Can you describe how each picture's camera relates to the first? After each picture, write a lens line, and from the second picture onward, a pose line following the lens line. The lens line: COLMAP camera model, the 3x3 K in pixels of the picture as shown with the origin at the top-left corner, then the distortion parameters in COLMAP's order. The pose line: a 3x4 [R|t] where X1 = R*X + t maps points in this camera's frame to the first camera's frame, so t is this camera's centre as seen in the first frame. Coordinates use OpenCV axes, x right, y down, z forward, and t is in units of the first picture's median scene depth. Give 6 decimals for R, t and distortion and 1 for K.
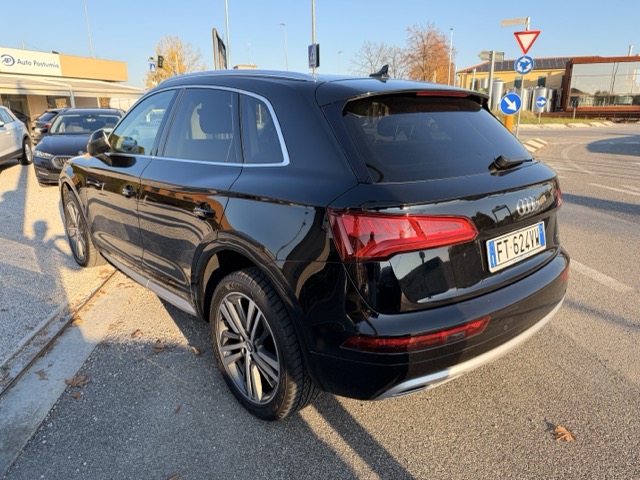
lens RADIAL K [[463.1, 0, 321.5], [0, 463.1, 236.3], [0, 0, 1]] dist [0.015390, -0.026175]
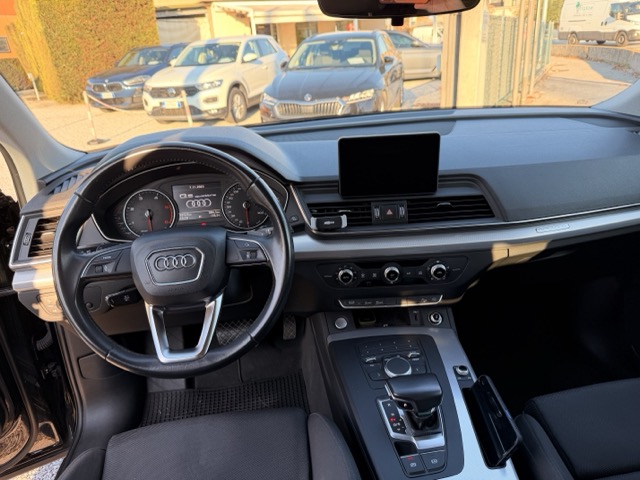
lens RADIAL K [[463.1, 0, 317.2], [0, 463.1, 241.7], [0, 0, 1]] dist [0.015390, -0.026175]
pose [[0.813704, 0.174486, -0.554473, -0.050402], [-0.080815, 0.978579, 0.189349, -0.076258], [0.575635, -0.109264, 0.810374, 0.312658]]
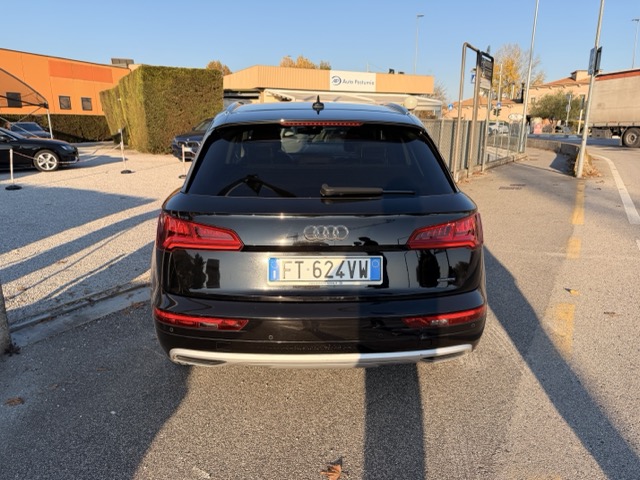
lens RADIAL K [[463.1, 0, 317.7], [0, 463.1, 238.9], [0, 0, 1]] dist [0.015390, -0.026175]
pose [[0.769454, 0.160503, -0.618206, 0.217198], [-0.167806, 0.984709, 0.046795, -0.020310], [0.616264, 0.067732, 0.784622, 0.034314]]
